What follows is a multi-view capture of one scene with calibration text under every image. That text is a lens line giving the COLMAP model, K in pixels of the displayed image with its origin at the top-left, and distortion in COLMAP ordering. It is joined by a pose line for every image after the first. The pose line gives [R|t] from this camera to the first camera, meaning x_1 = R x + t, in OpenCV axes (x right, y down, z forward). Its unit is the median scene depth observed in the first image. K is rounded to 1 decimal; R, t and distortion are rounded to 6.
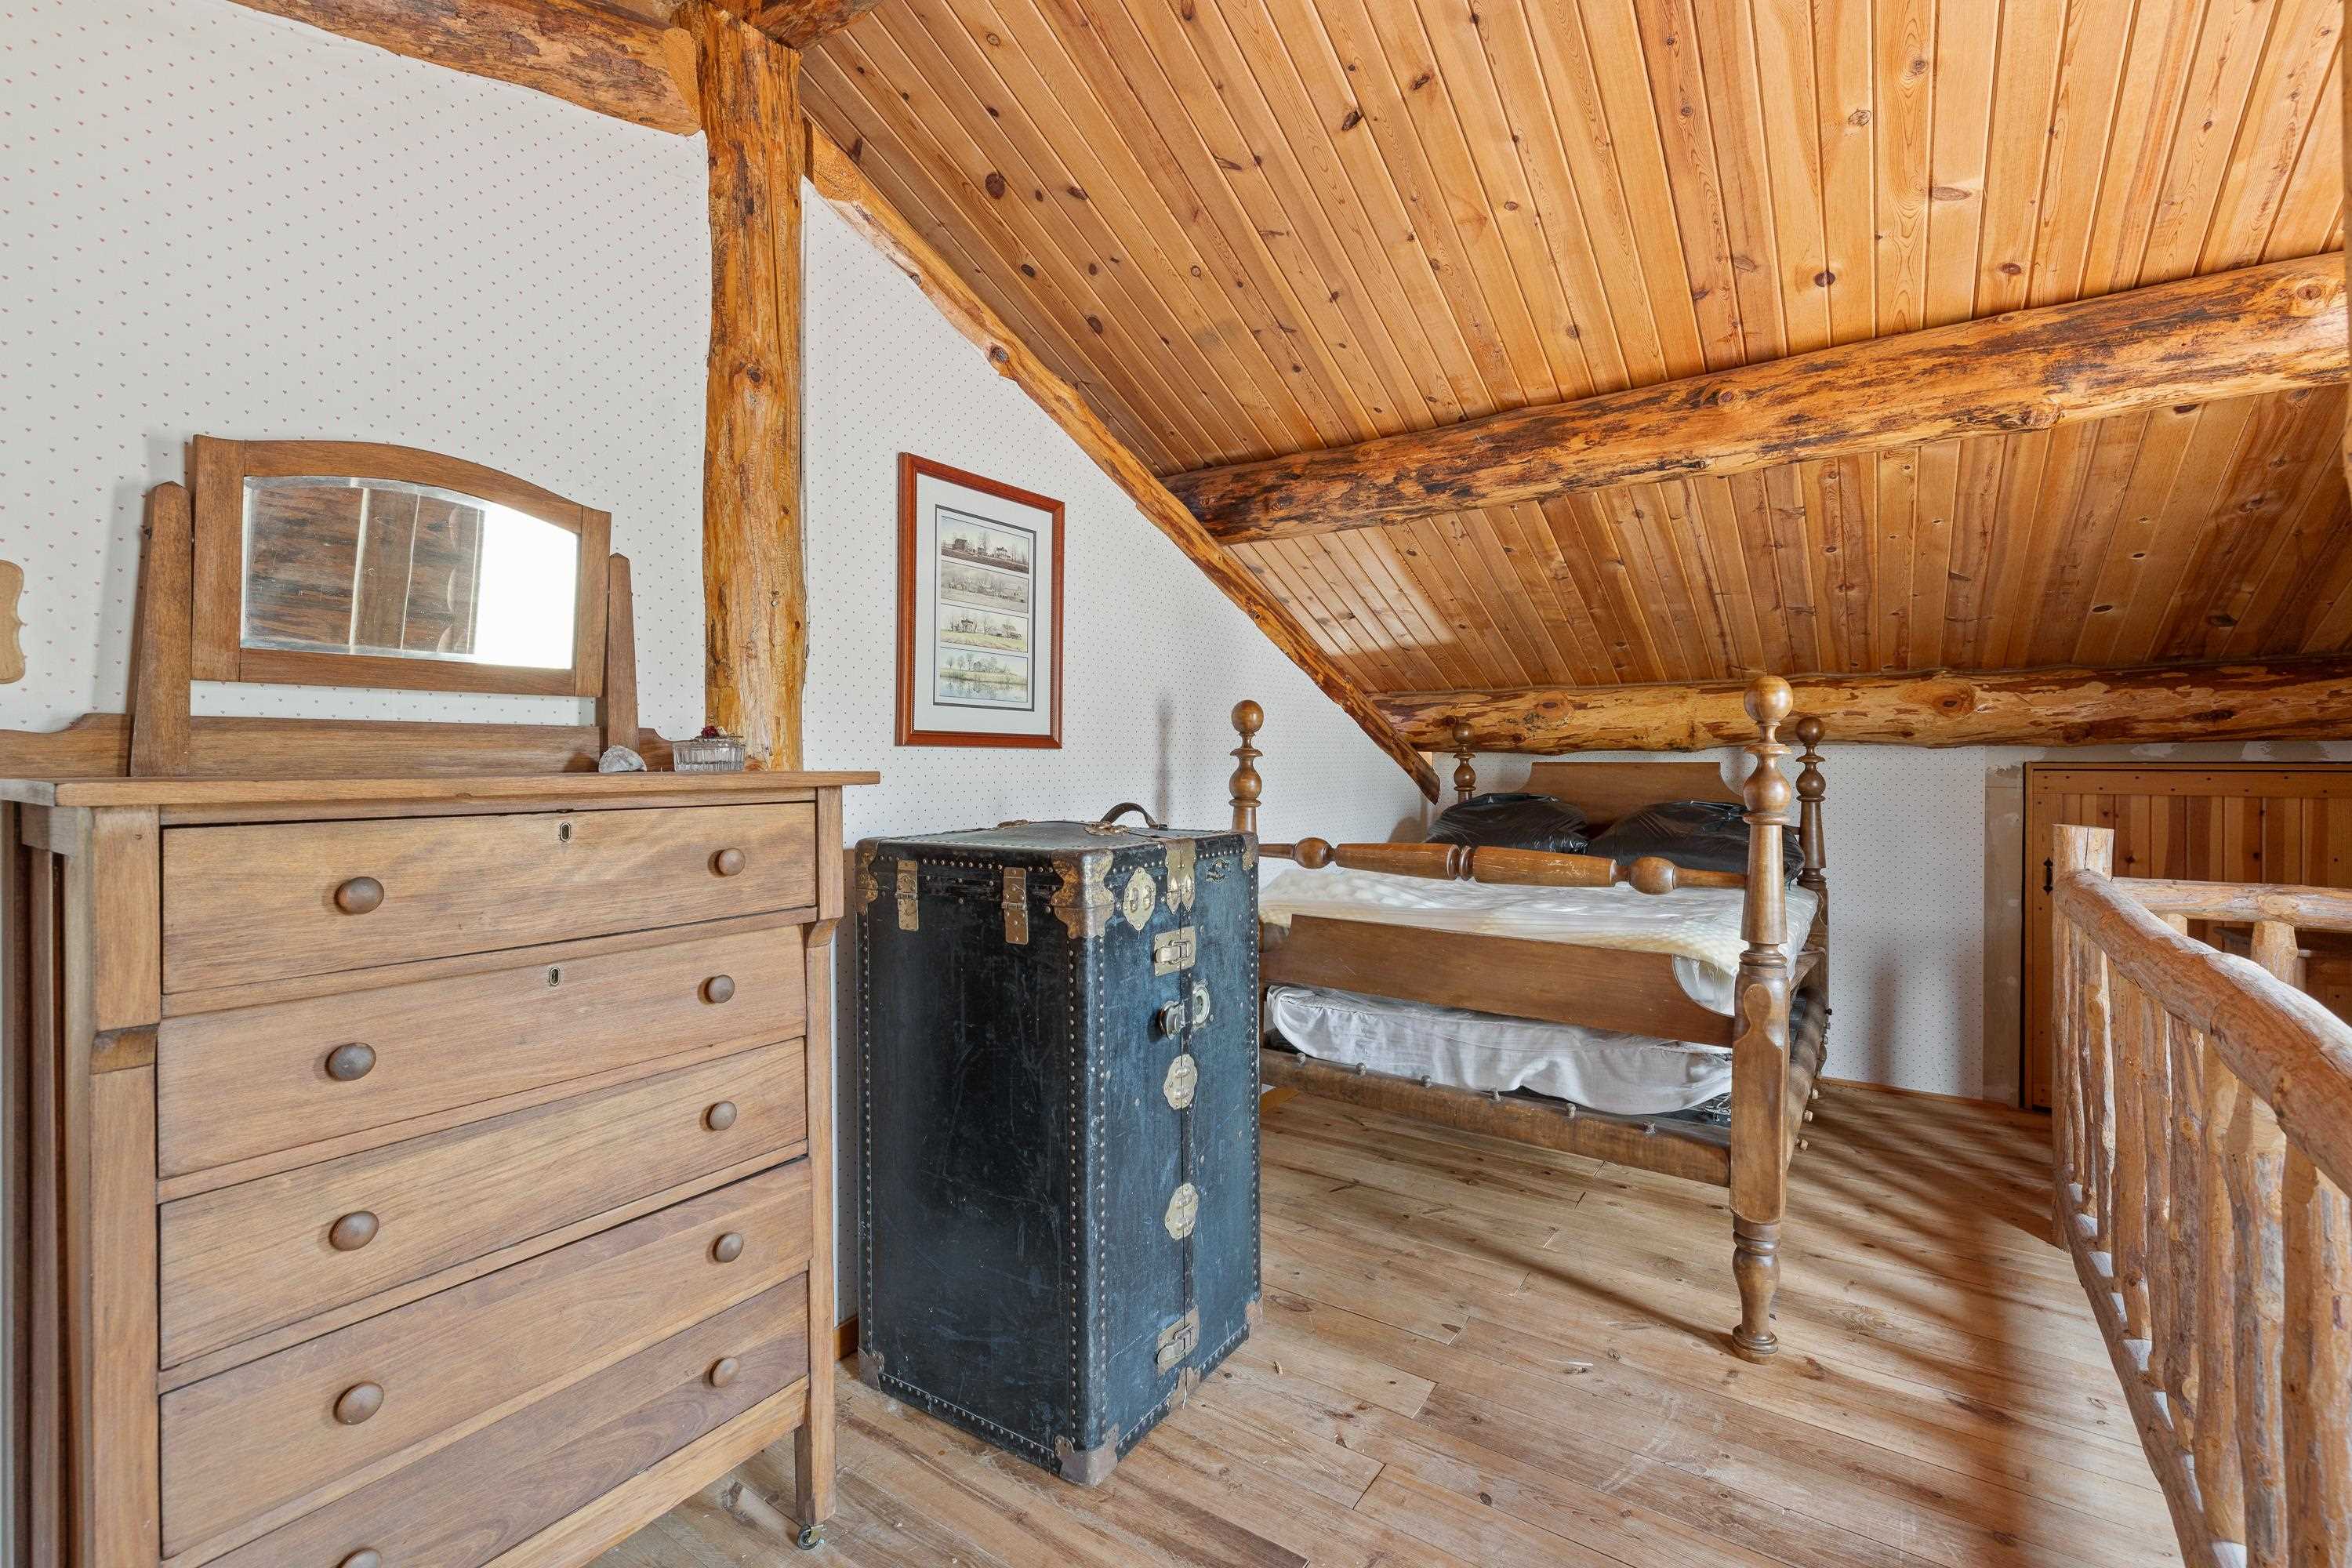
lens RADIAL K [[1008.4, 0, 1175.6], [0, 1008.4, 753.3], [0, 0, 1]] dist [-0.003358, -0.000317]
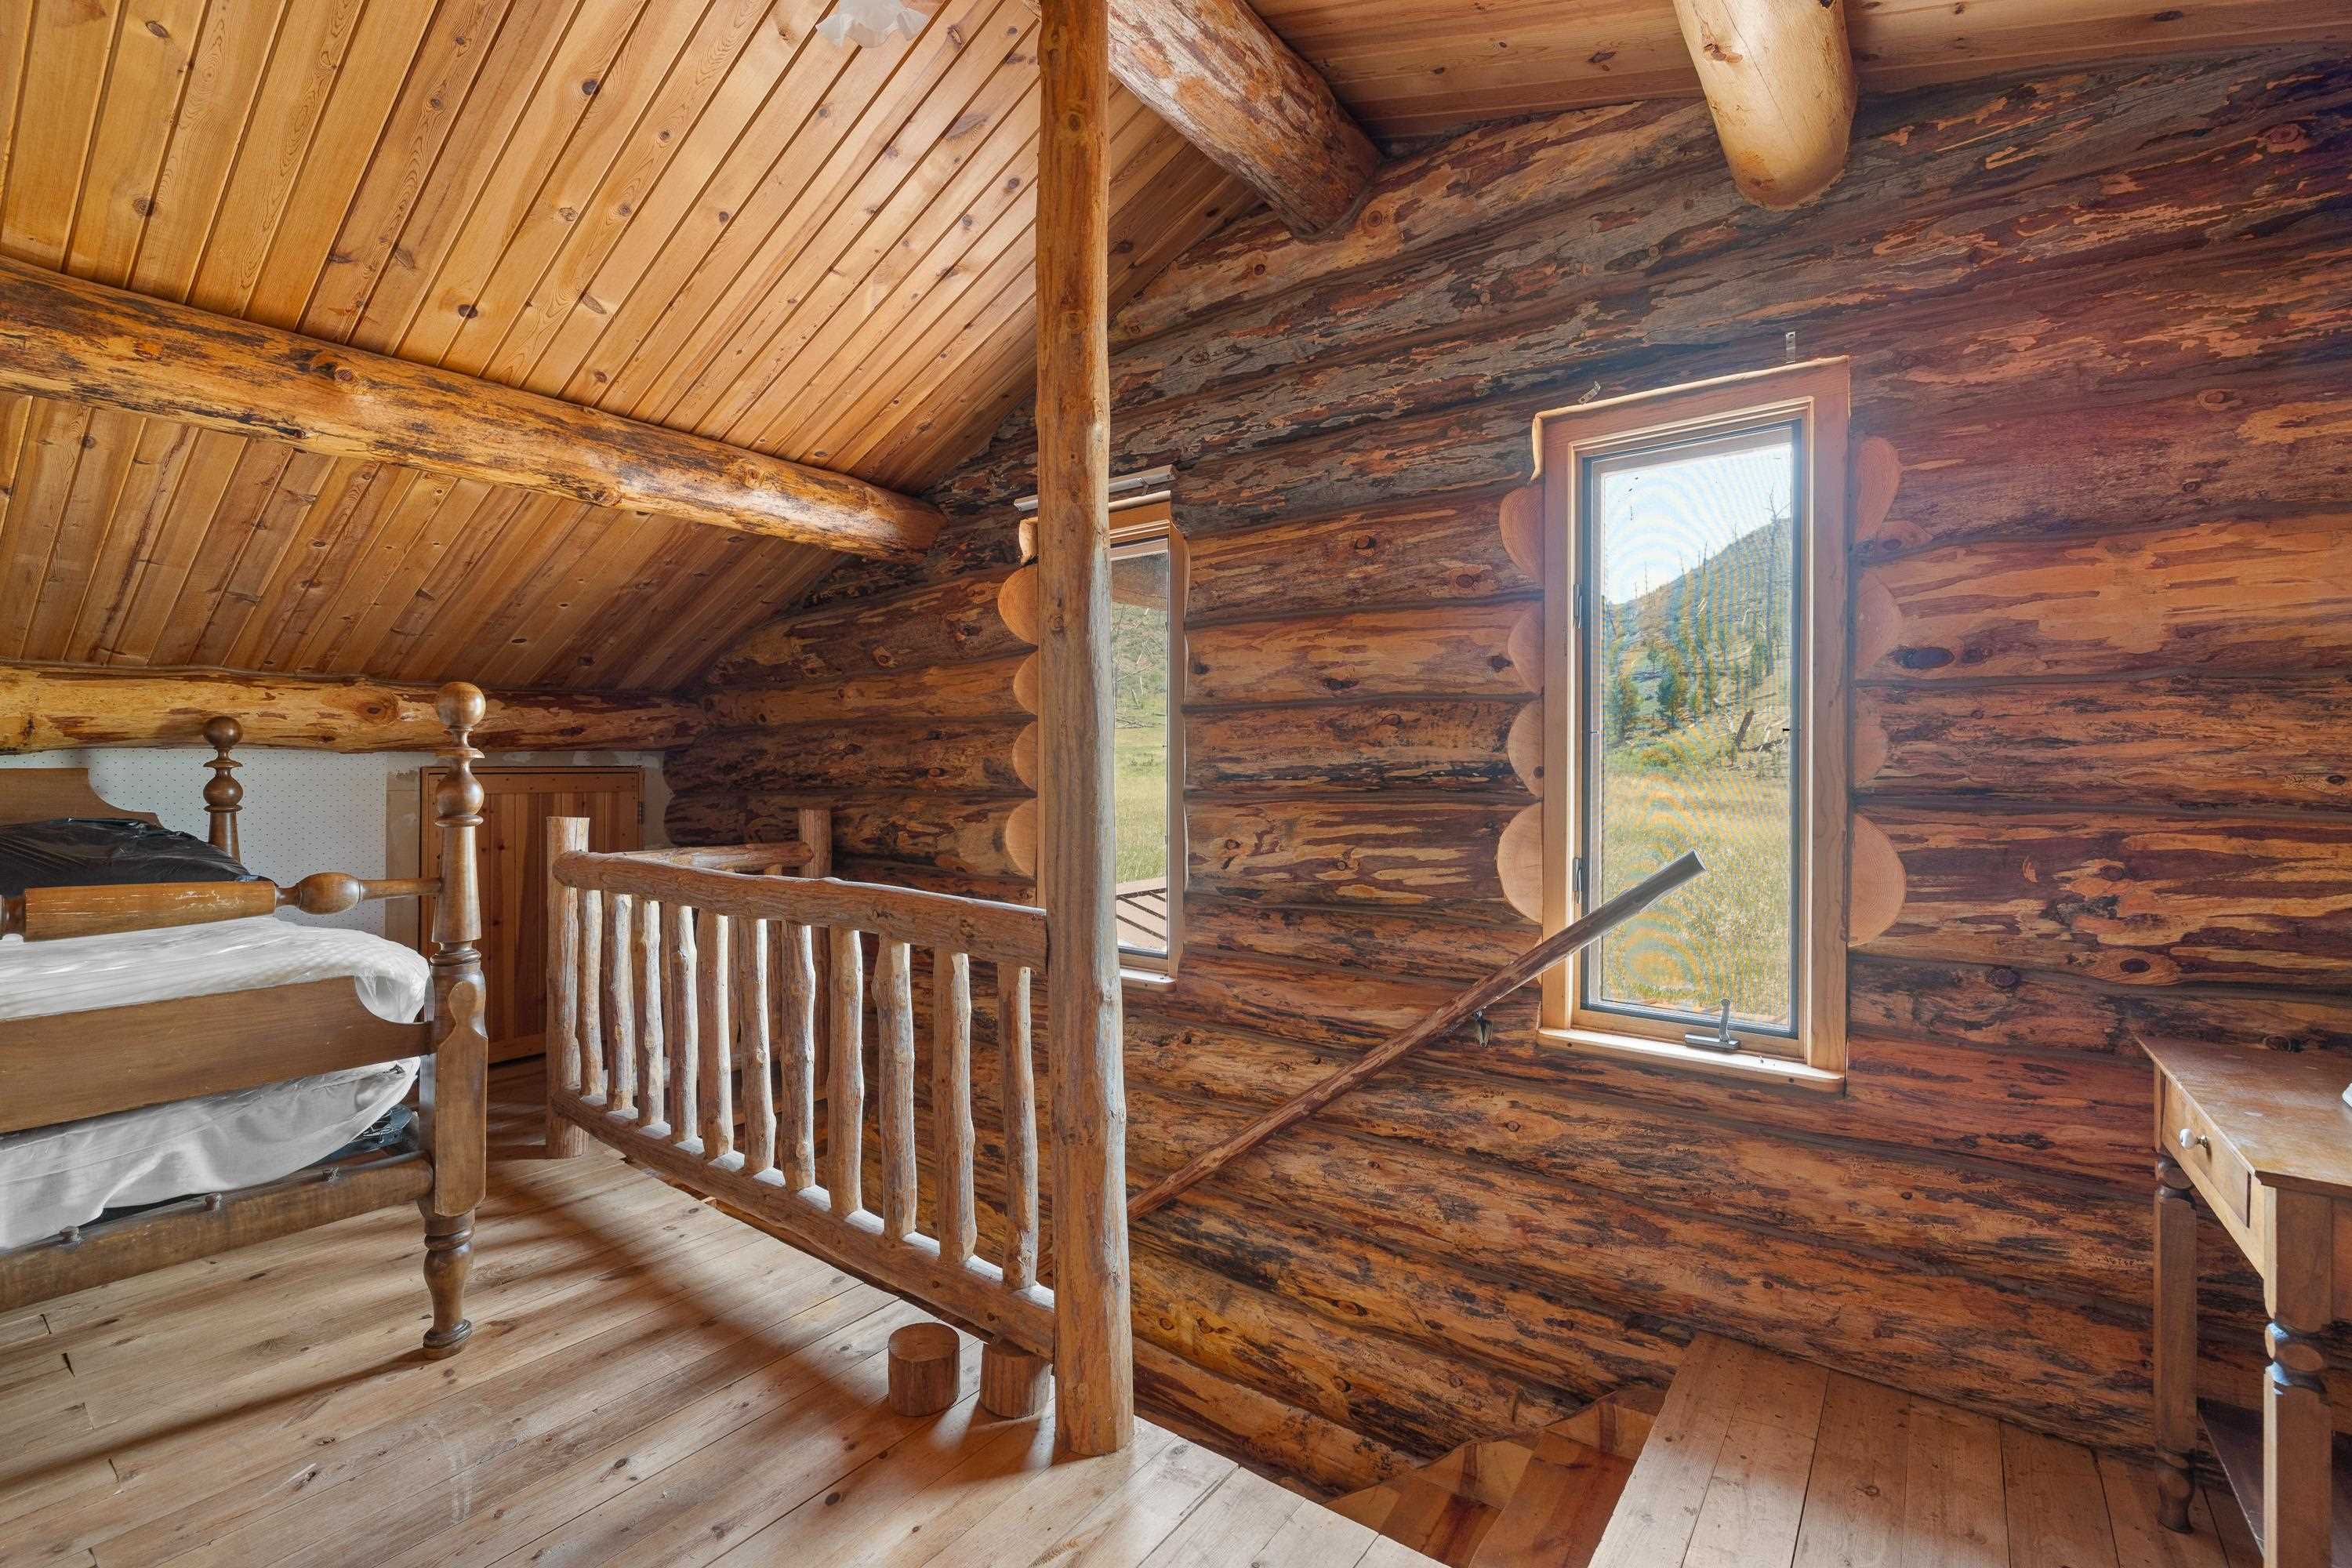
lens RADIAL K [[1023.0, 0, 1189.2], [0, 1023.0, 751.4], [0, 0, 1]] dist [-0.004869, 0.000294]
pose [[0.031139, 0.013148, 0.999429, -0.373190], [-0.004966, 0.999903, -0.012999, 0.003121], [-0.999503, -0.004558, 0.031201, 0.189631]]
